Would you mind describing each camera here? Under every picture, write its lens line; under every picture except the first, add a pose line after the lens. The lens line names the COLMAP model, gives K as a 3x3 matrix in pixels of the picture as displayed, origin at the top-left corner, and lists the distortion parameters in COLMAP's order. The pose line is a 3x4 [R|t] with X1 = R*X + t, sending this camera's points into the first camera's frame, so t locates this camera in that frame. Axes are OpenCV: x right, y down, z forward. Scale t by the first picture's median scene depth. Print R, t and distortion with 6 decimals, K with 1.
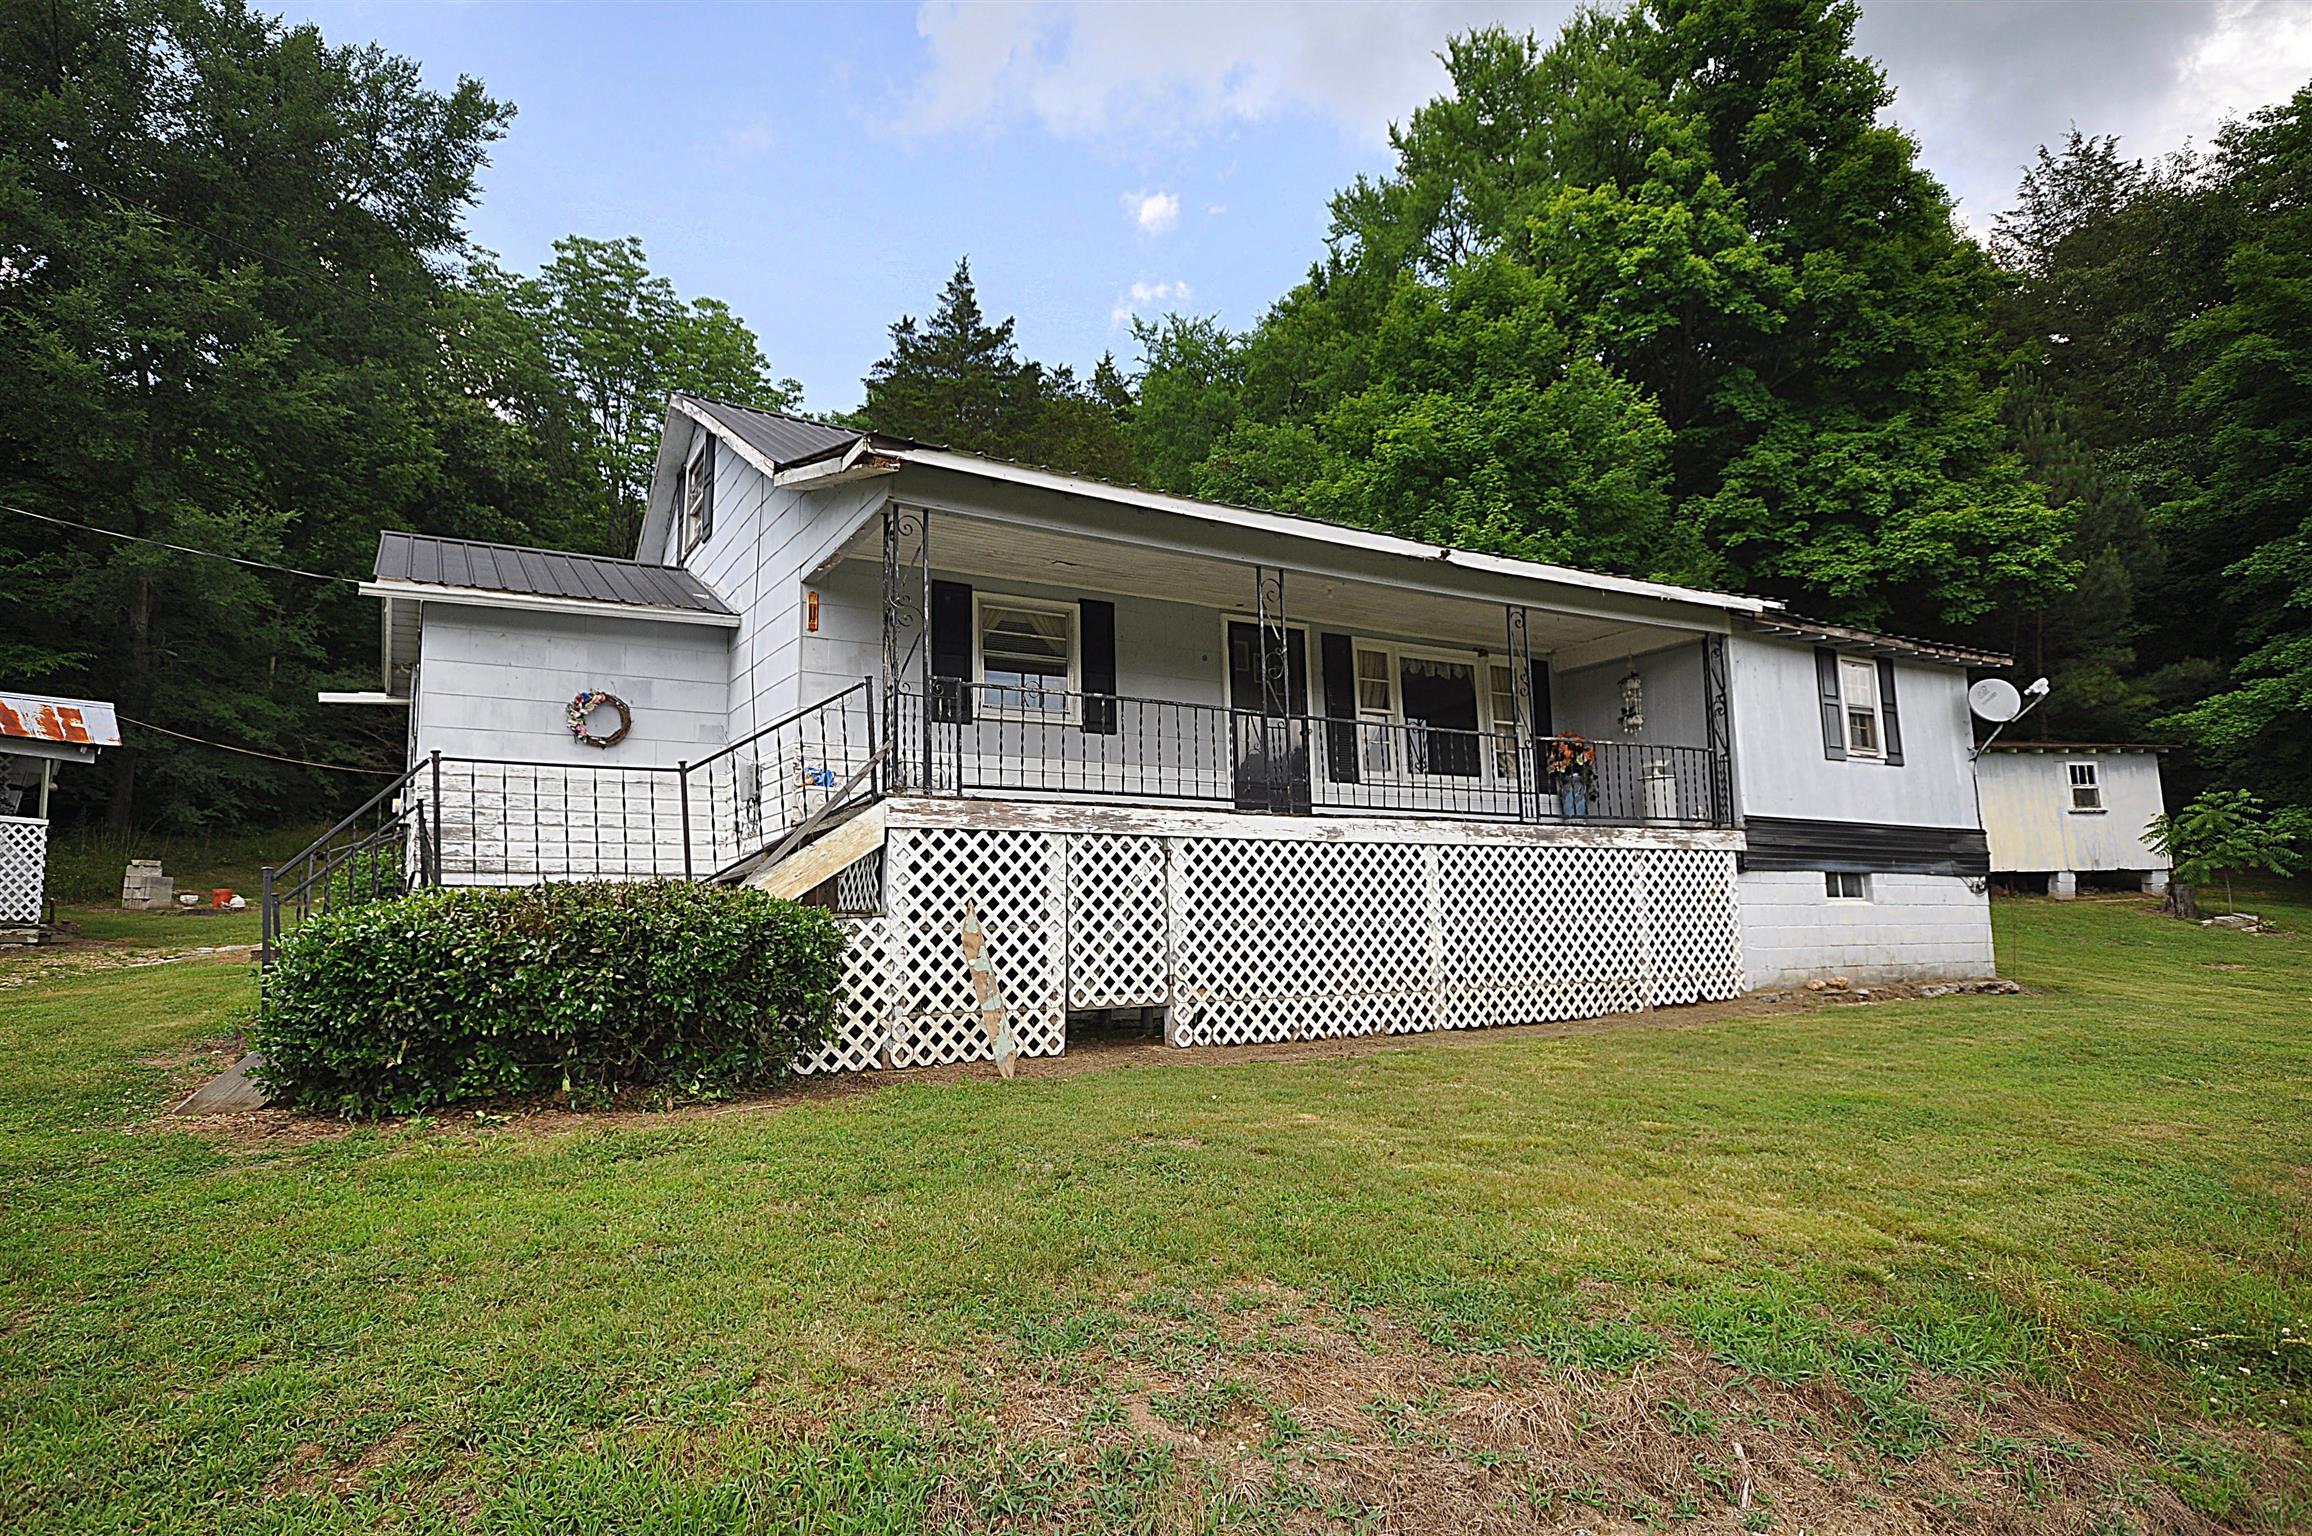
lens RADIAL K [[1278.5, 0, 1140.6], [0, 1278.5, 773.4], [0, 0, 1]] dist [0.015860, -0.002641]
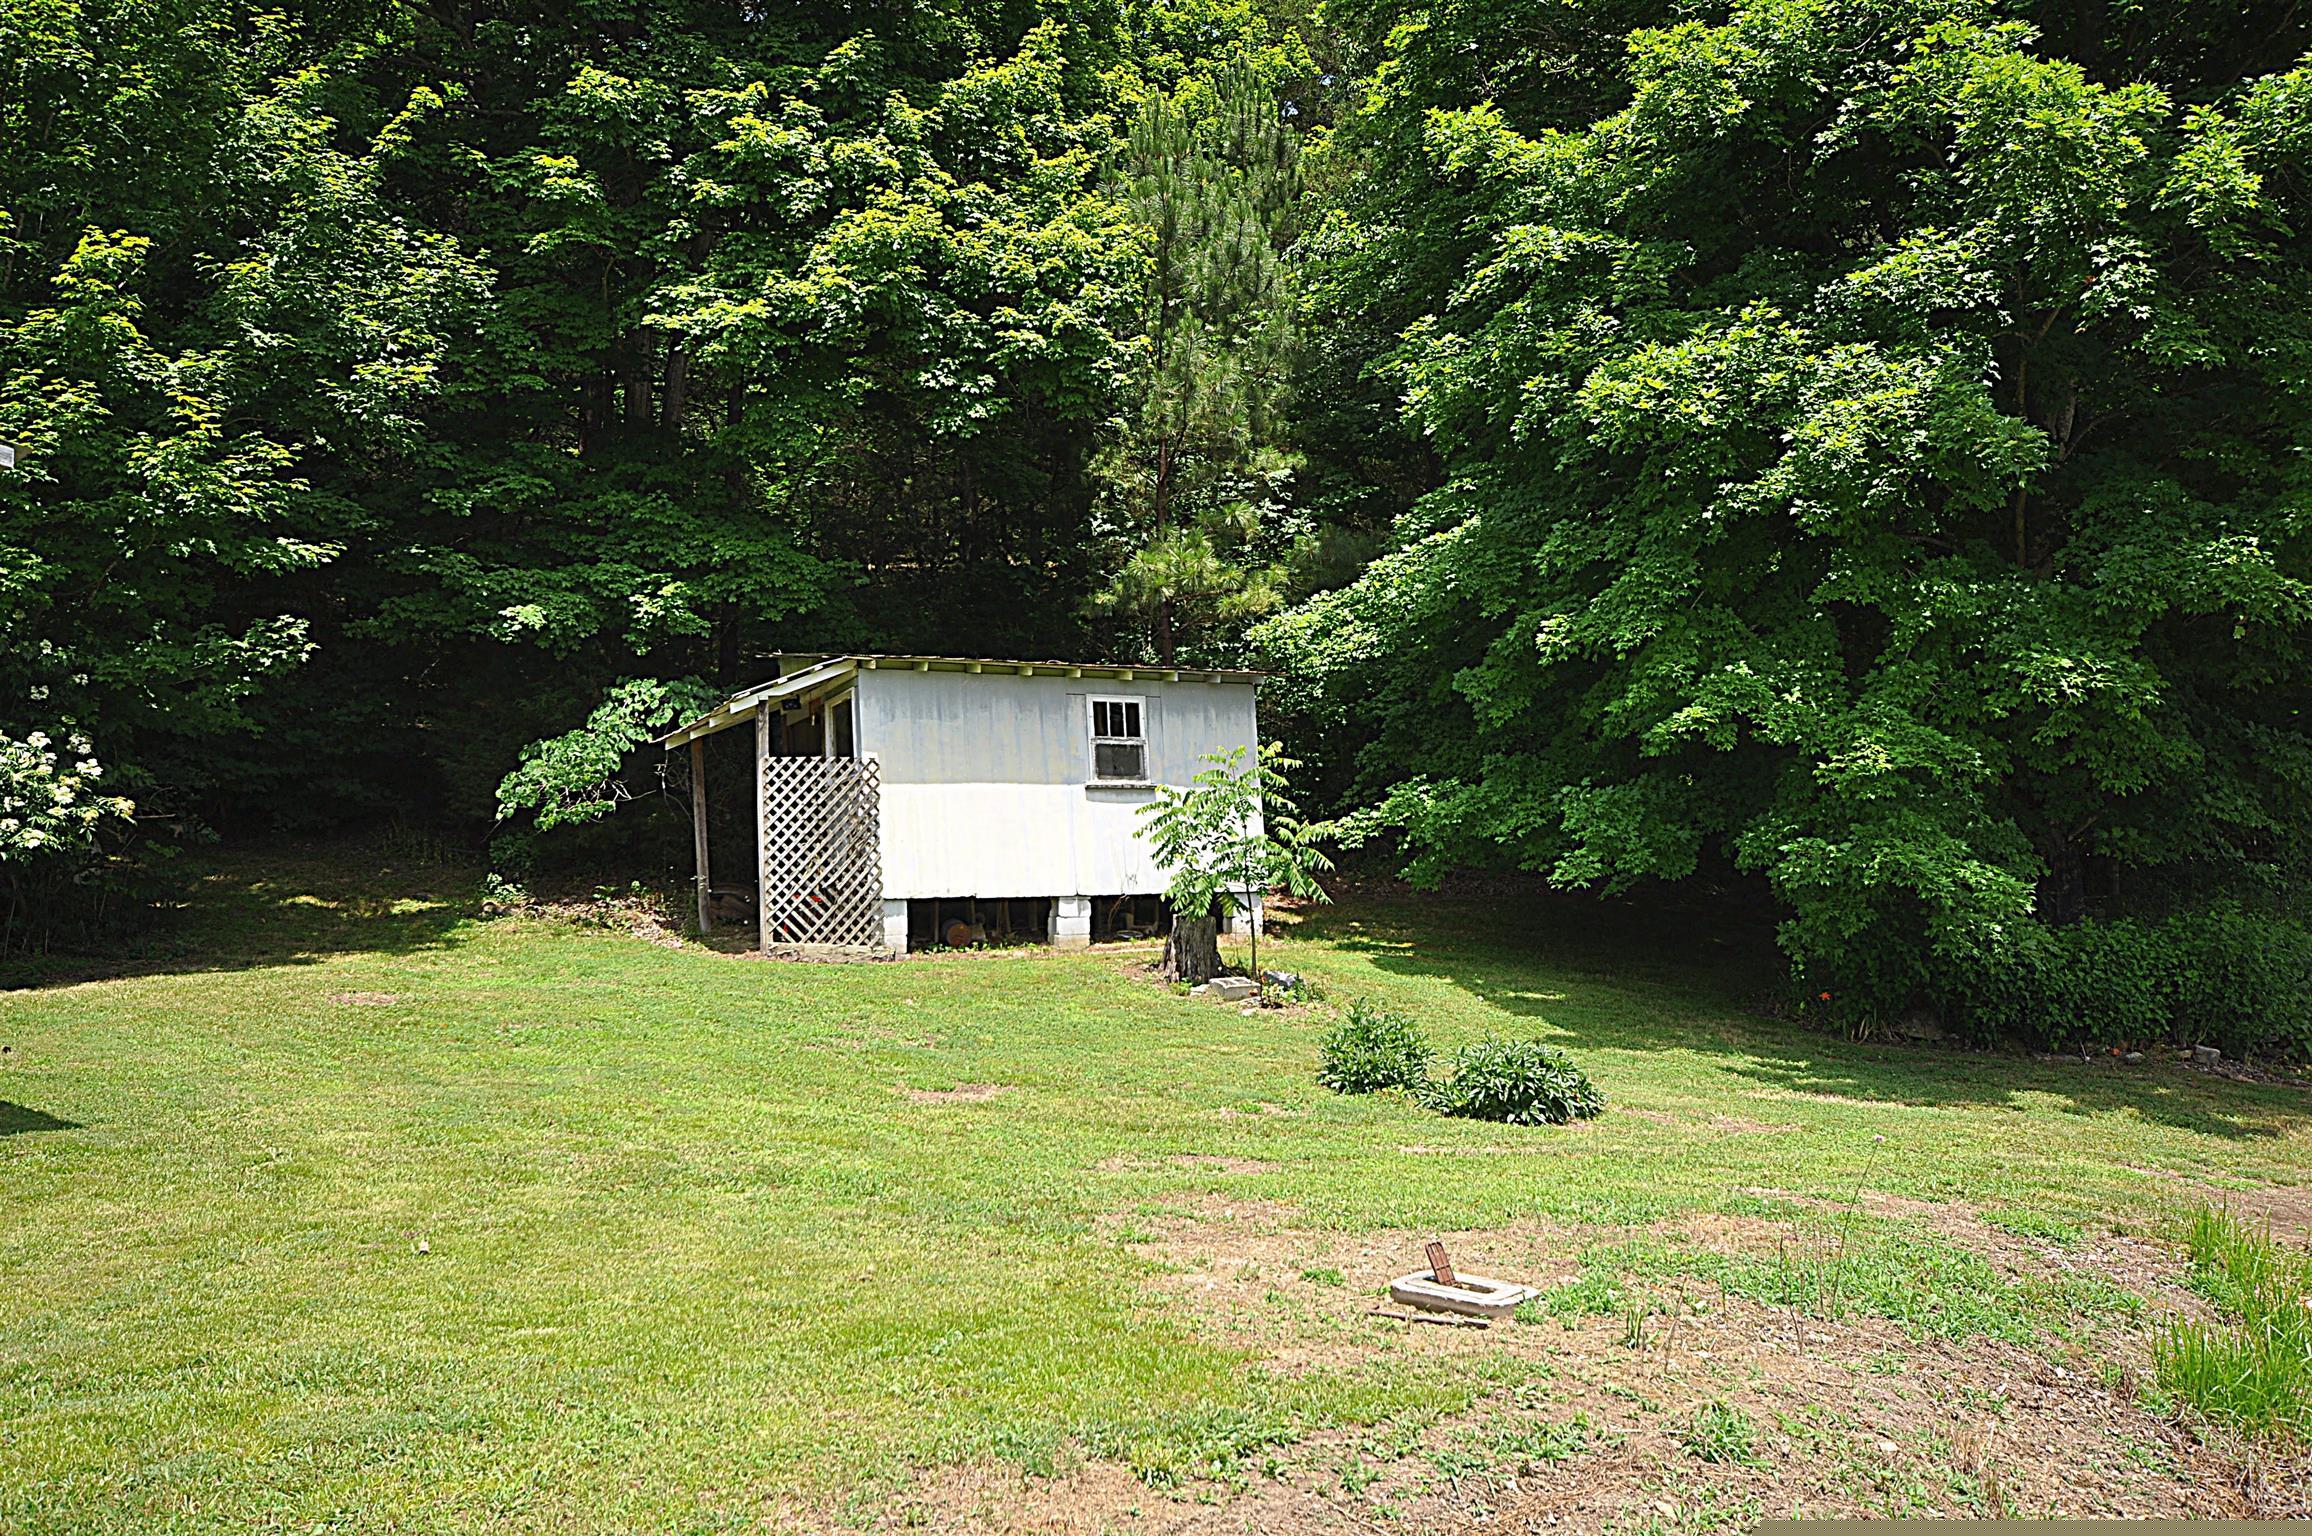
lens RADIAL K [[1853.0, 0, 1163.4], [0, 1853.0, 781.3], [0, 0, 1]] dist [-0.002908, -0.000940]
pose [[0.947219, 0.015817, 0.320197, 0.818720], [-0.018787, 0.999804, 0.006189, 0.036153], [-0.320037, -0.011878, 0.947331, 0.405475]]
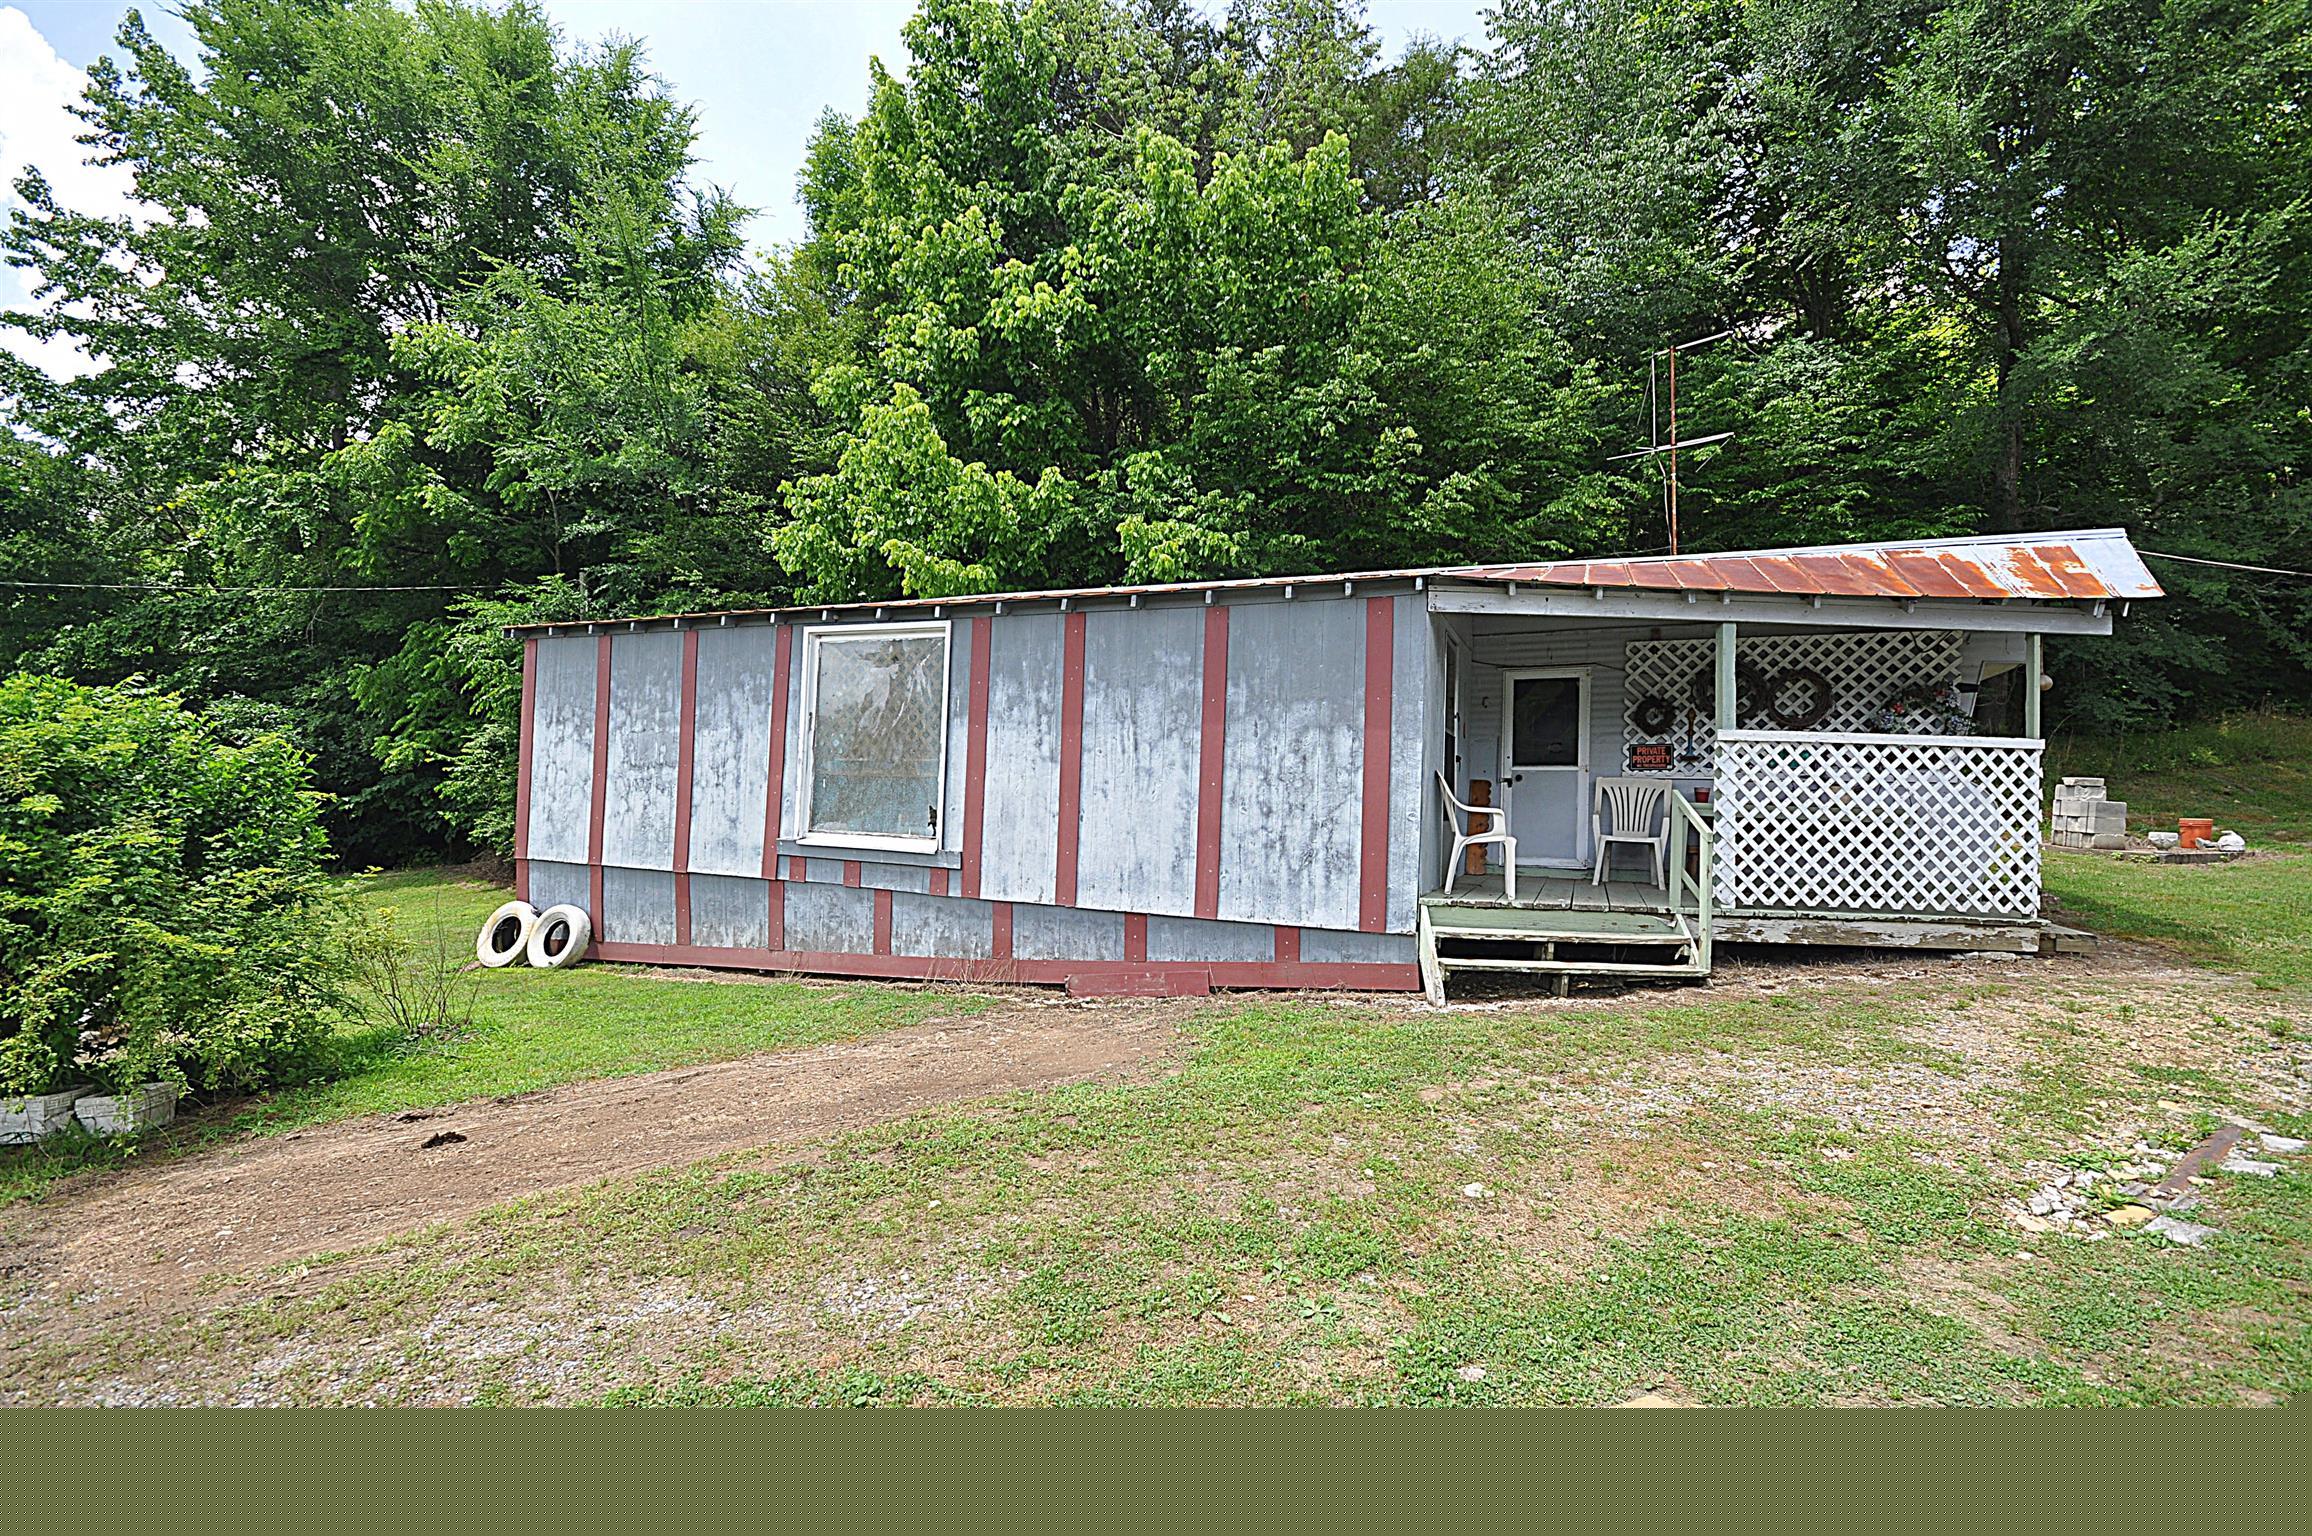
lens RADIAL K [[1008.1, 0, 1156.5], [0, 1008.1, 790.6], [0, 0, 1]] dist [0.019832, 0.000057]
pose [[0.277837, 0.025243, -0.960296, -0.491622], [0.085916, 0.994995, 0.051013, 0.001114], [0.956778, -0.096679, 0.274278, 0.469846]]
